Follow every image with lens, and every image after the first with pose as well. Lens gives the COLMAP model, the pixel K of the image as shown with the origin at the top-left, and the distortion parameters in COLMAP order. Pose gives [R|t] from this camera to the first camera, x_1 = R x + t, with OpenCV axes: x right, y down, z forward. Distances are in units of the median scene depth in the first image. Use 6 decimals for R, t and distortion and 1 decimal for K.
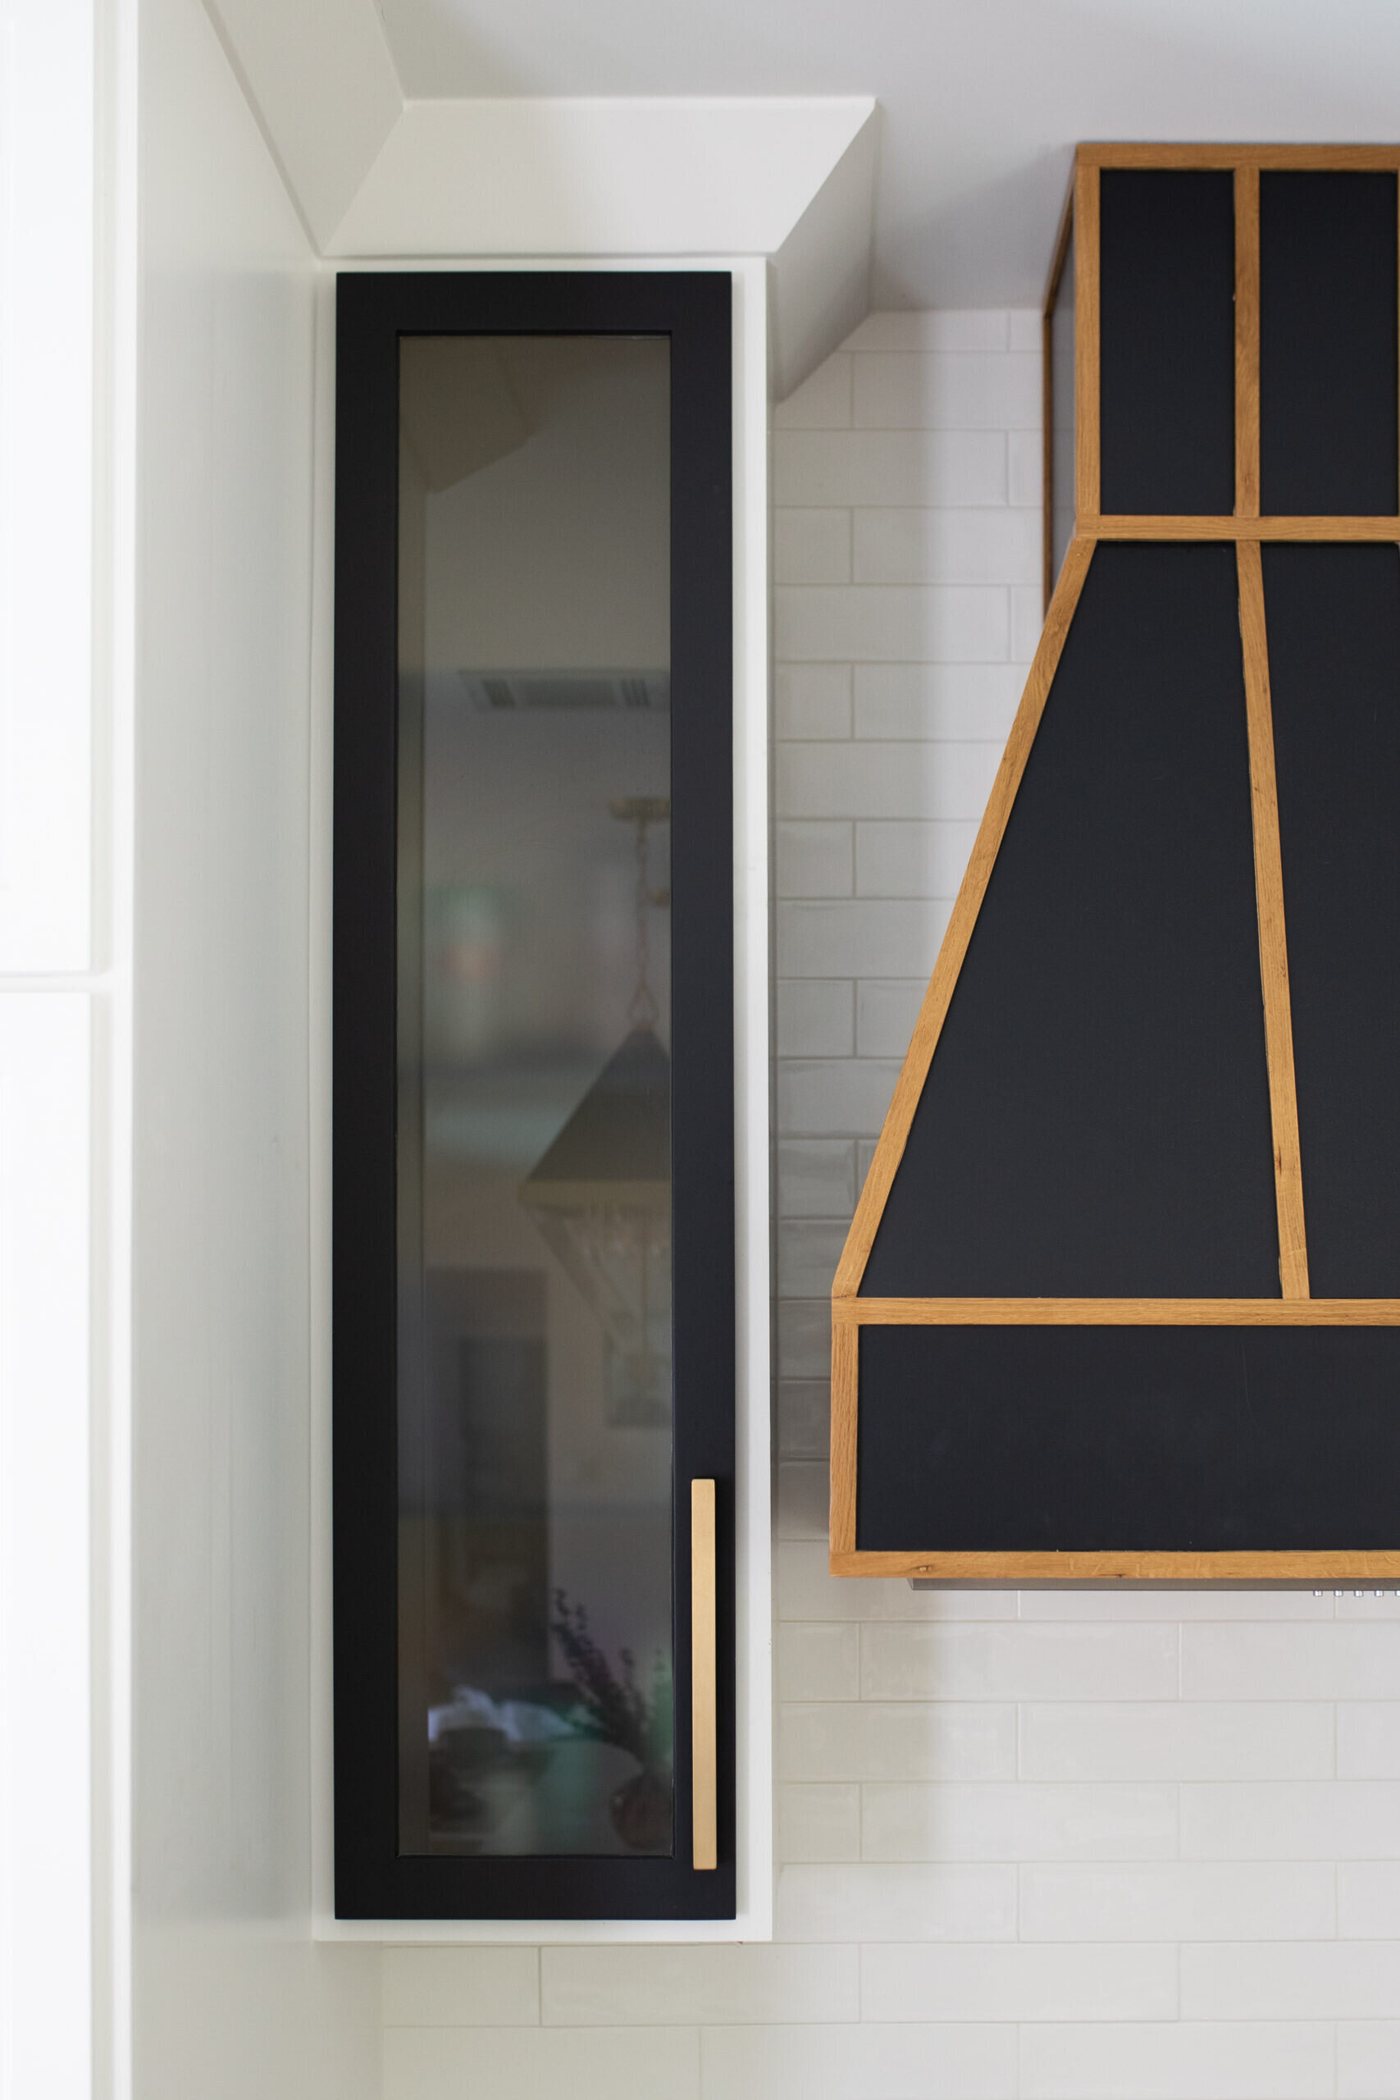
lens RADIAL K [[2439.8, 0, 838.9], [0, 2439.8, 1358.2], [0, 0, 1]] dist [-0.033439, -0.008837]
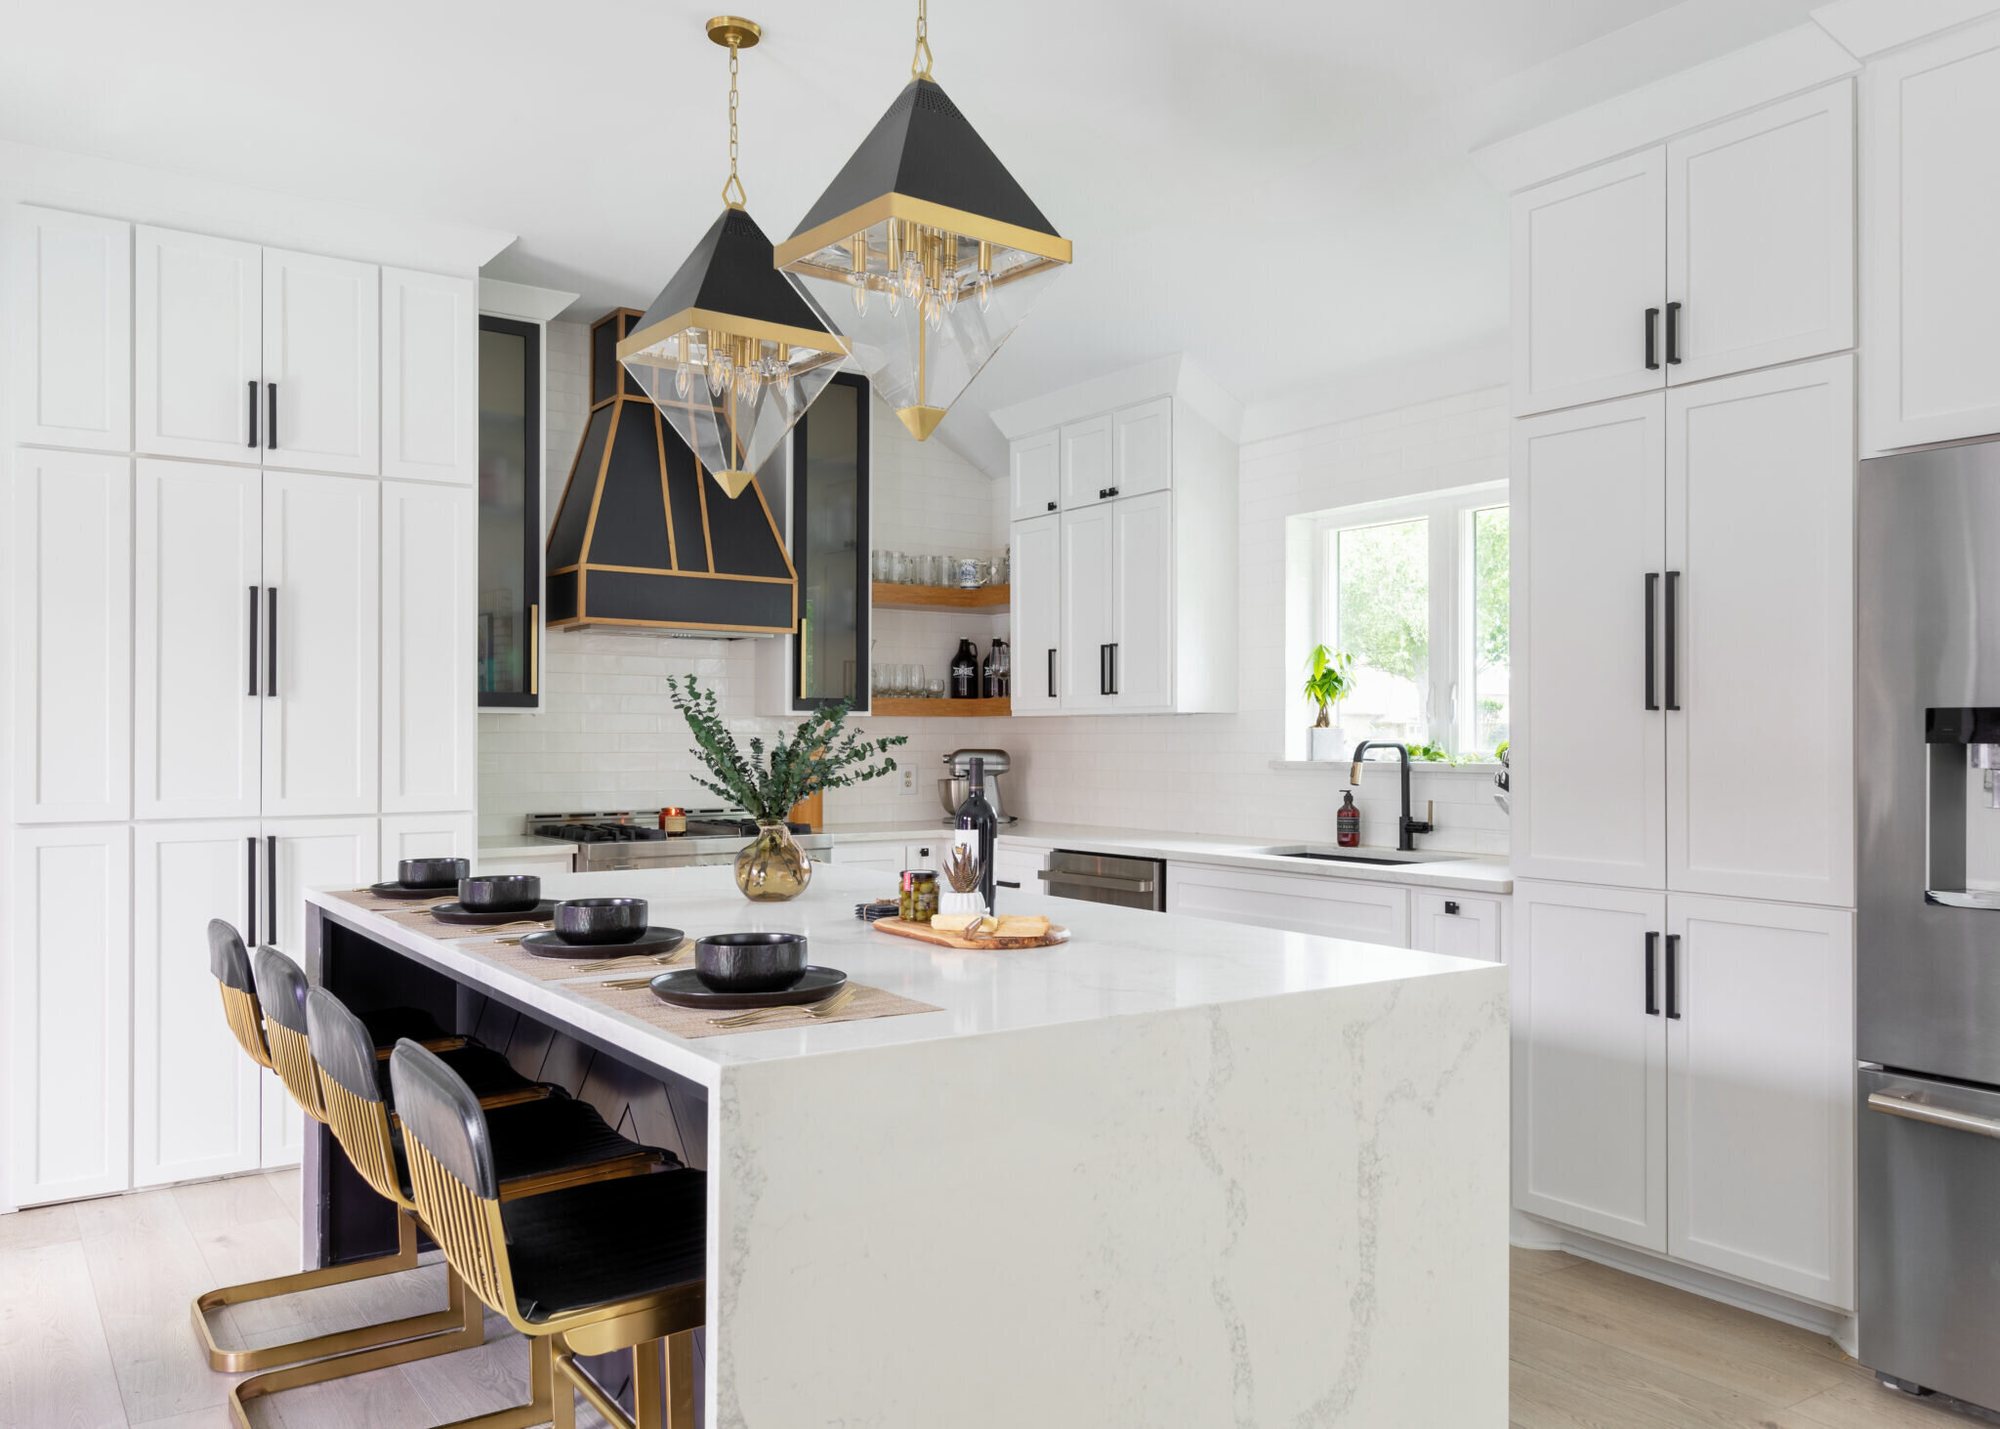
lens RADIAL K [[1516.9, 0, 1059.6], [0, 1516.9, 734.0], [0, 0, 1]] dist [0.008284, 0.000128]
pose [[0.811380, 0.007111, 0.584475, -0.867127], [-0.016135, 0.999817, 0.010234, 0.234140], [-0.584296, -0.017734, 0.811347, -1.735285]]
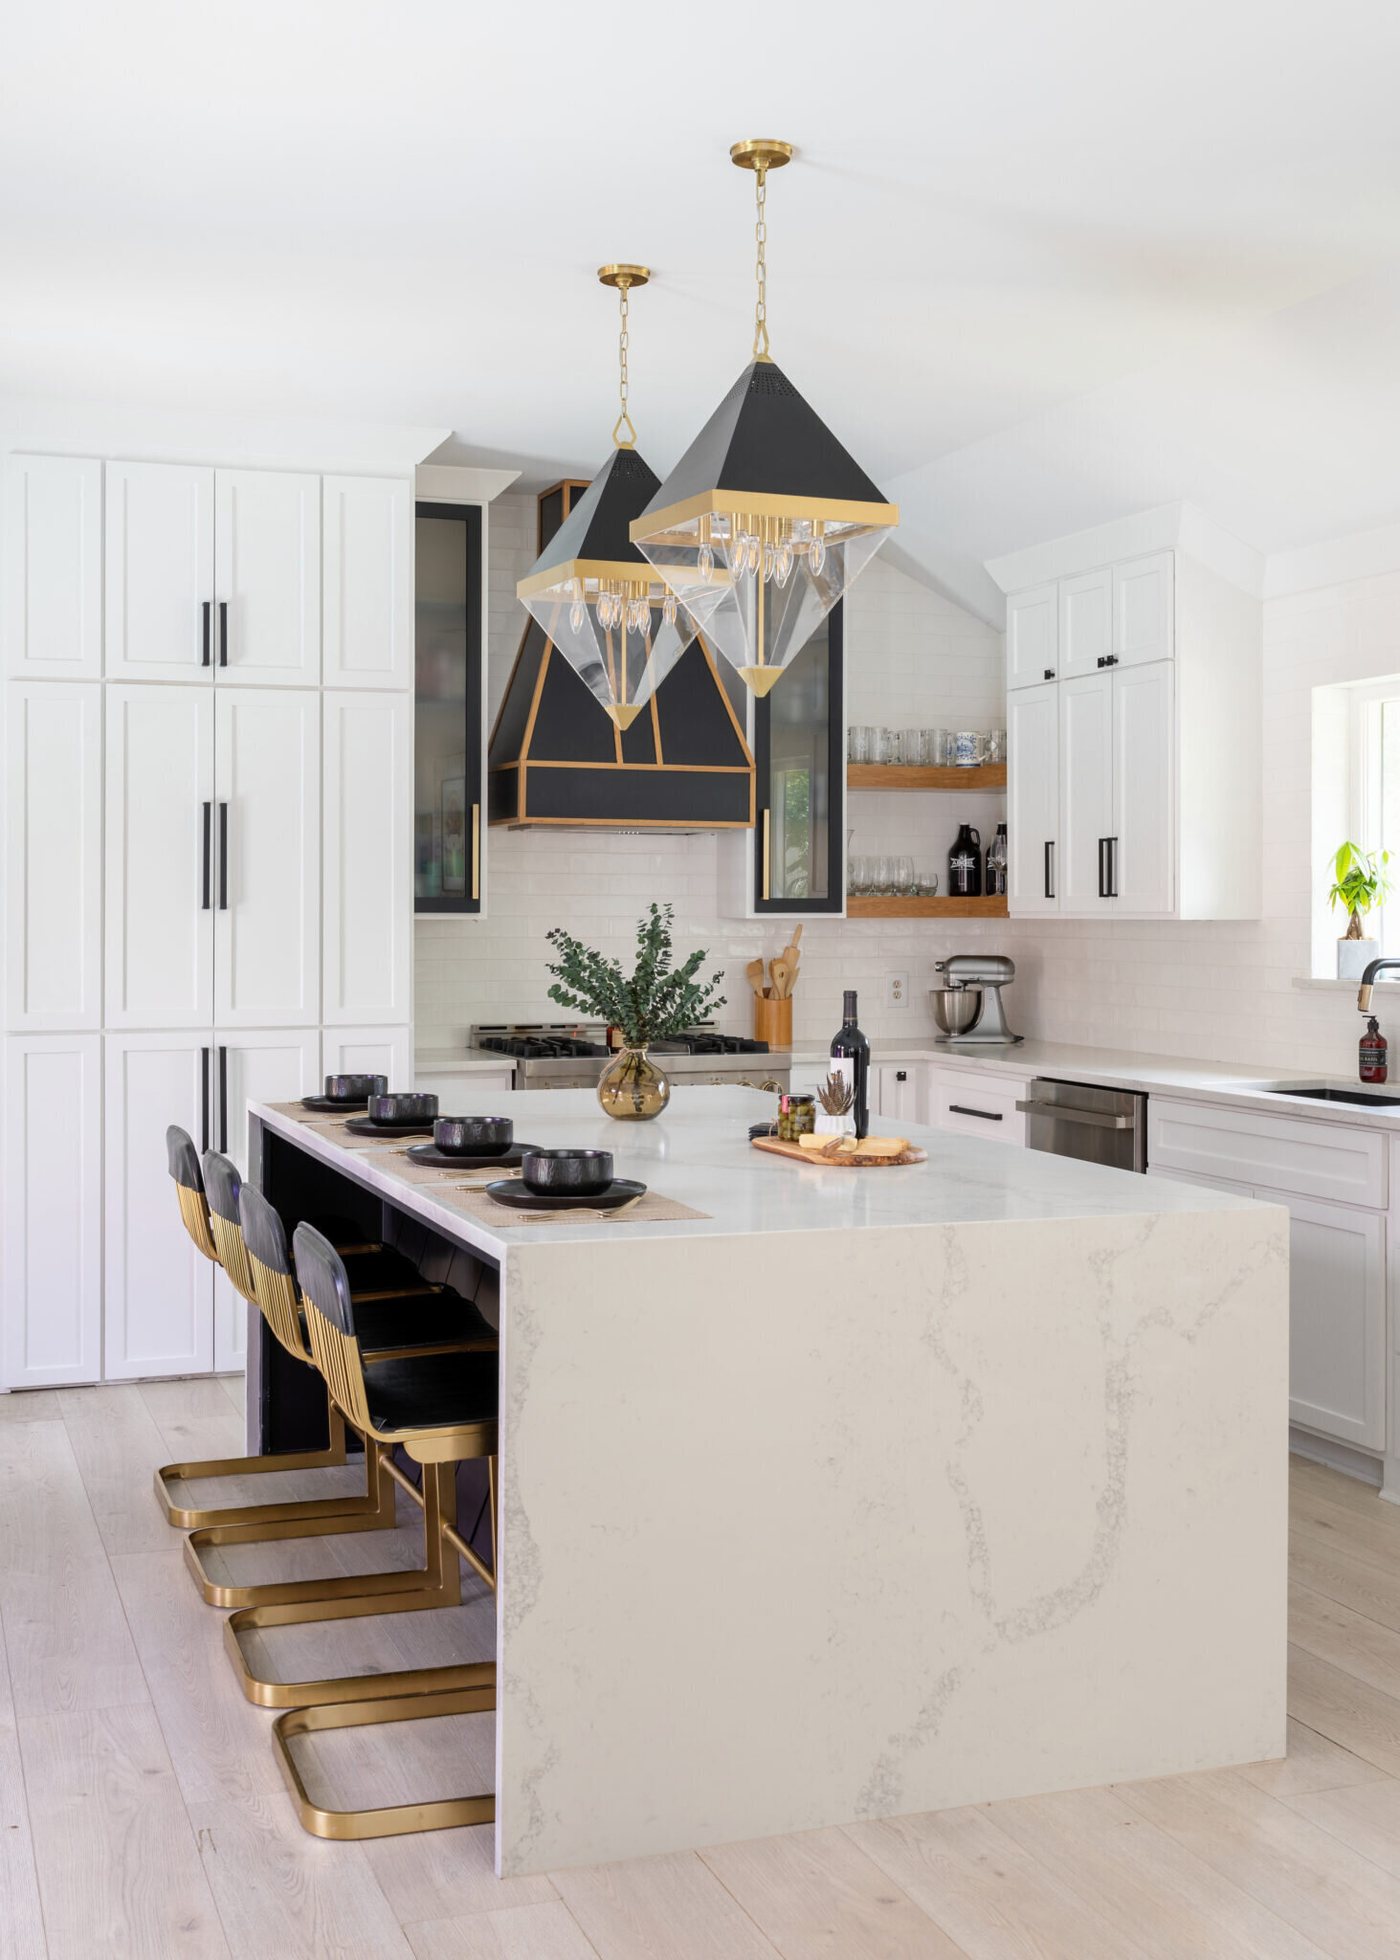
lens RADIAL K [[2109.5, 0, 639.9], [0, 2109.5, 907.3], [0, 0, 1]] dist [0.000889, 0.000301]
pose [[0.945169, 0.005957, 0.326526, -0.940791], [-0.012338, 0.999771, 0.017474, 0.155394], [-0.326348, -0.020545, 0.945027, -2.421518]]
